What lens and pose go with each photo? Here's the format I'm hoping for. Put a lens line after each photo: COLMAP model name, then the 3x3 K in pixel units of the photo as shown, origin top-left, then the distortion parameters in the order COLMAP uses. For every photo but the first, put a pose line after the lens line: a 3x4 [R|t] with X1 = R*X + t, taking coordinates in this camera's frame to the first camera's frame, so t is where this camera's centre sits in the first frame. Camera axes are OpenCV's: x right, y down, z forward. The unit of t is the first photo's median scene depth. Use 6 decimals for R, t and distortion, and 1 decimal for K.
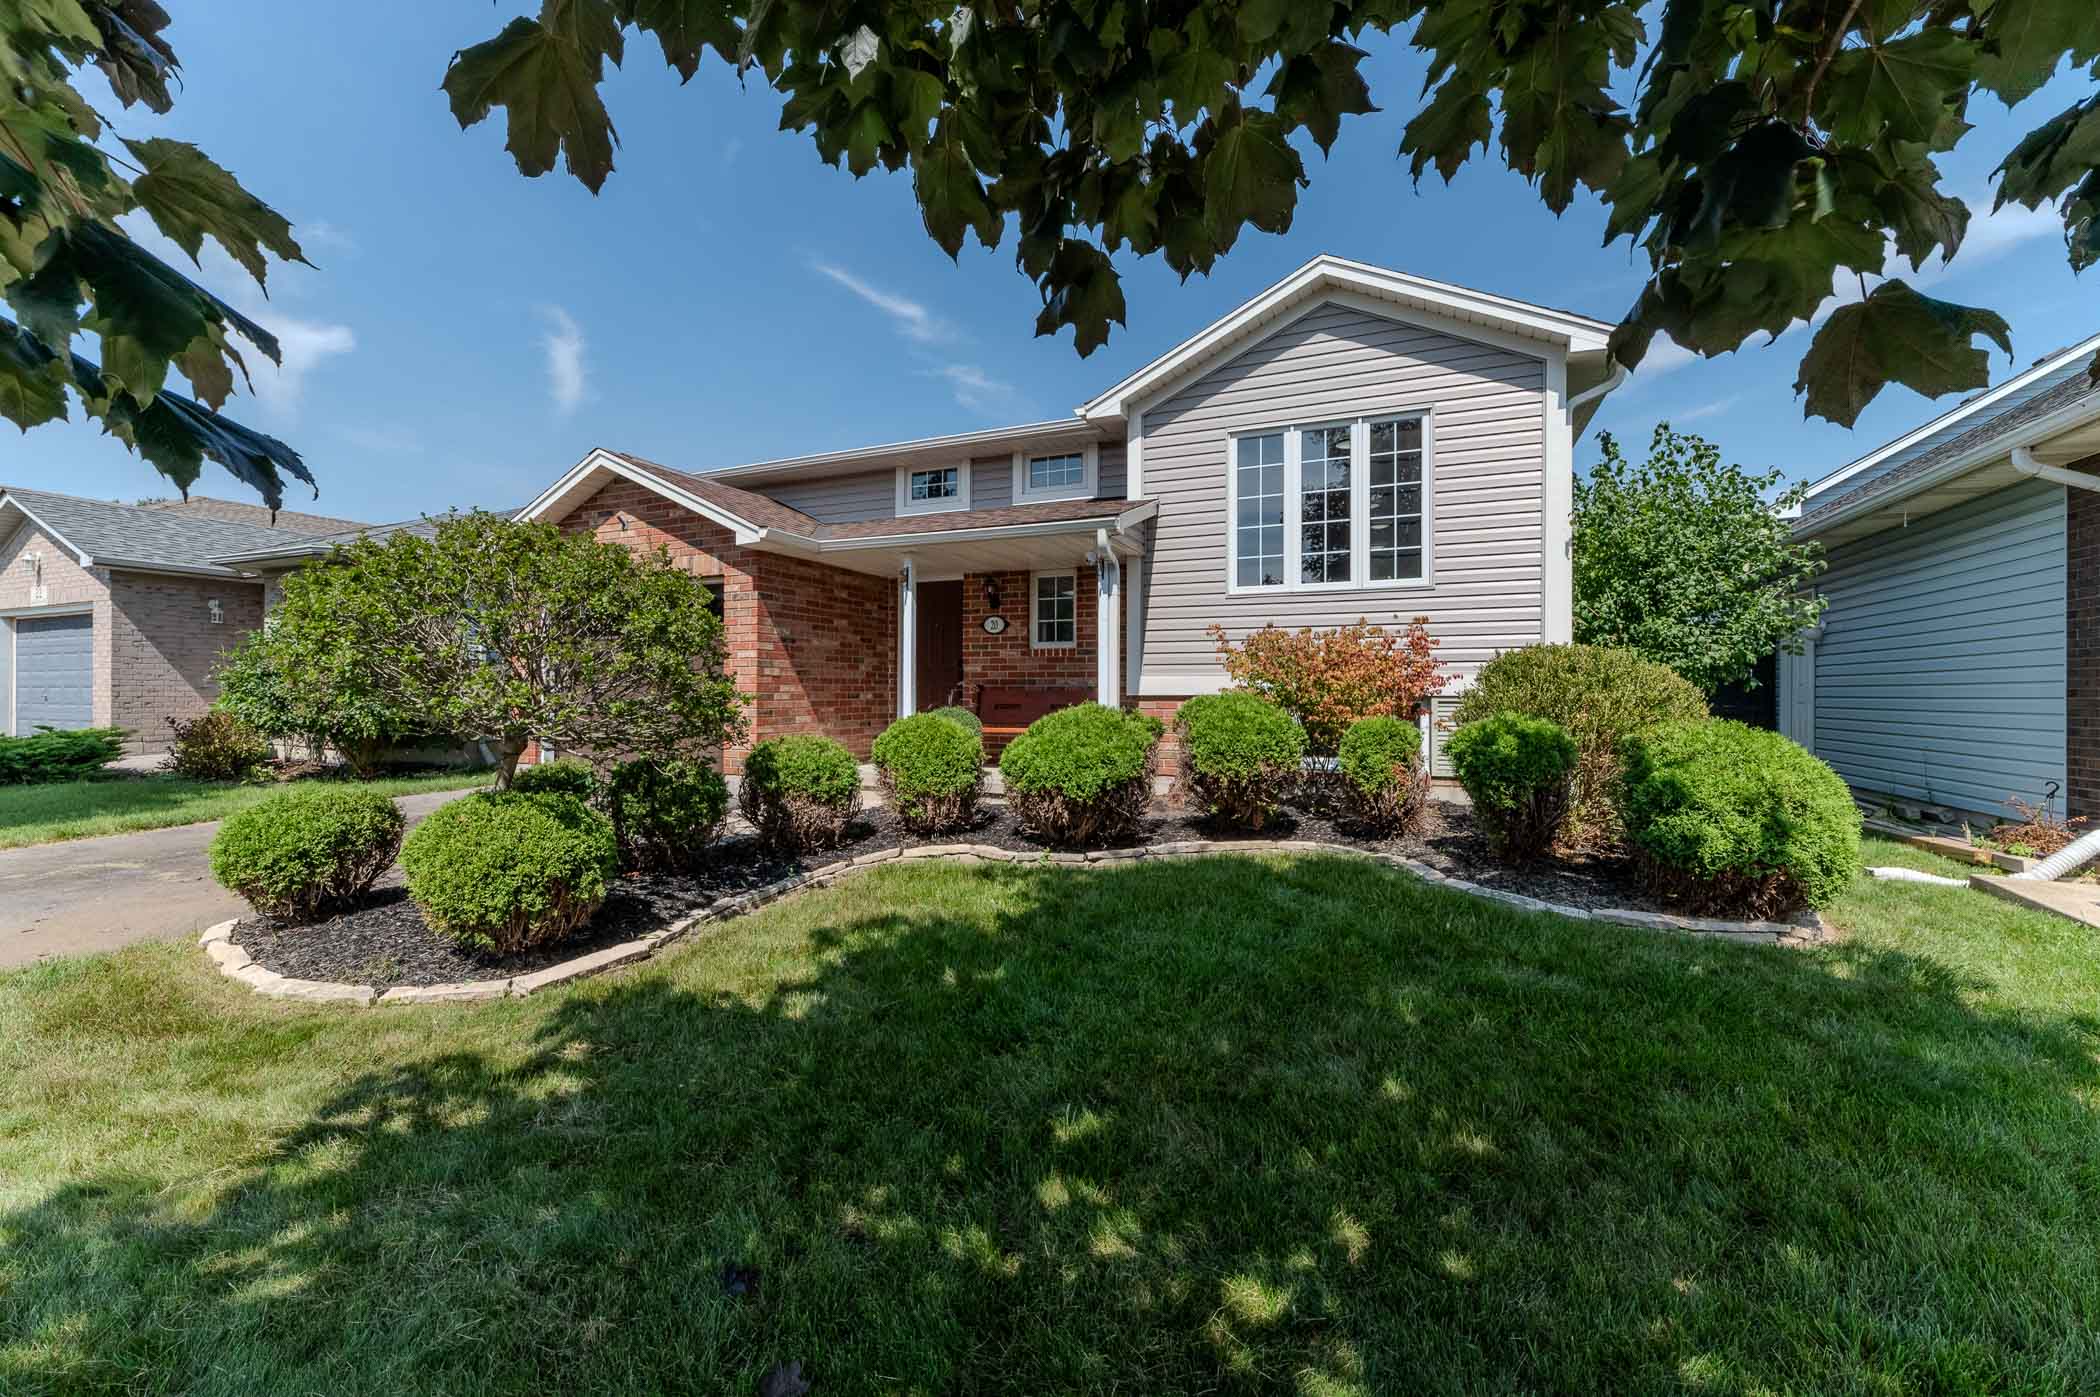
lens RADIAL K [[850.1, 0, 1050.0], [0, 850.1, 698.5], [0, 0, 1]] dist [0.000302, 0.000012]
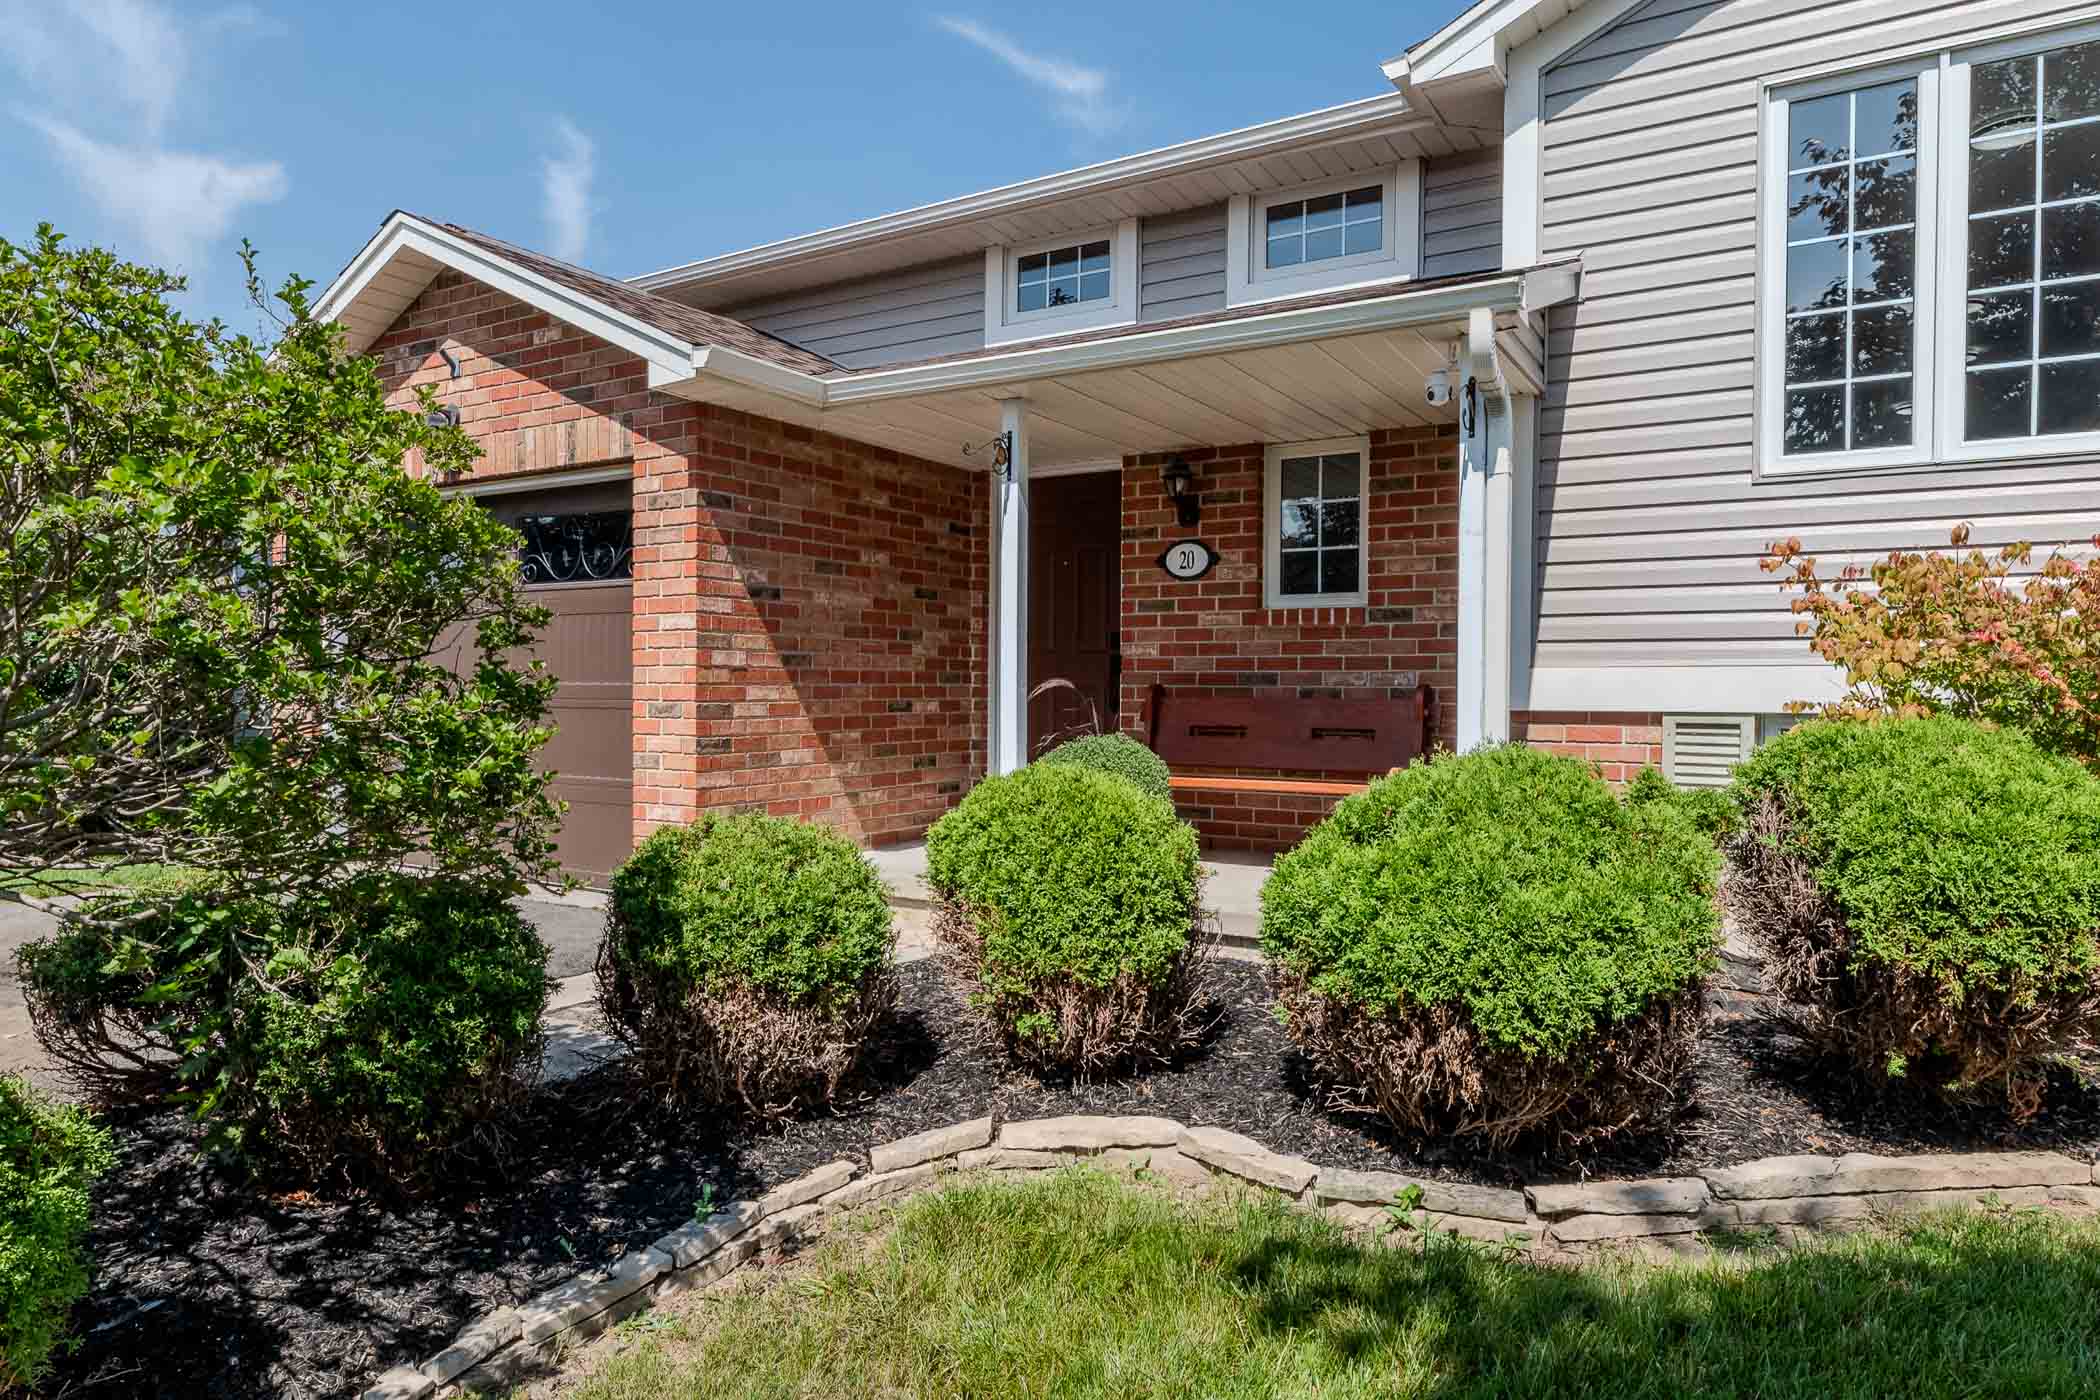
lens RADIAL K [[1252.1, 0, 1050.0], [0, 1252.1, 700.0], [0, 0, 1]] dist [0.000314, 0.000262]
pose [[0.991701, 0.003082, -0.128530, -0.057558], [-0.002496, 0.999986, 0.004718, -0.012000], [0.128543, -0.004358, 0.991694, 0.324562]]
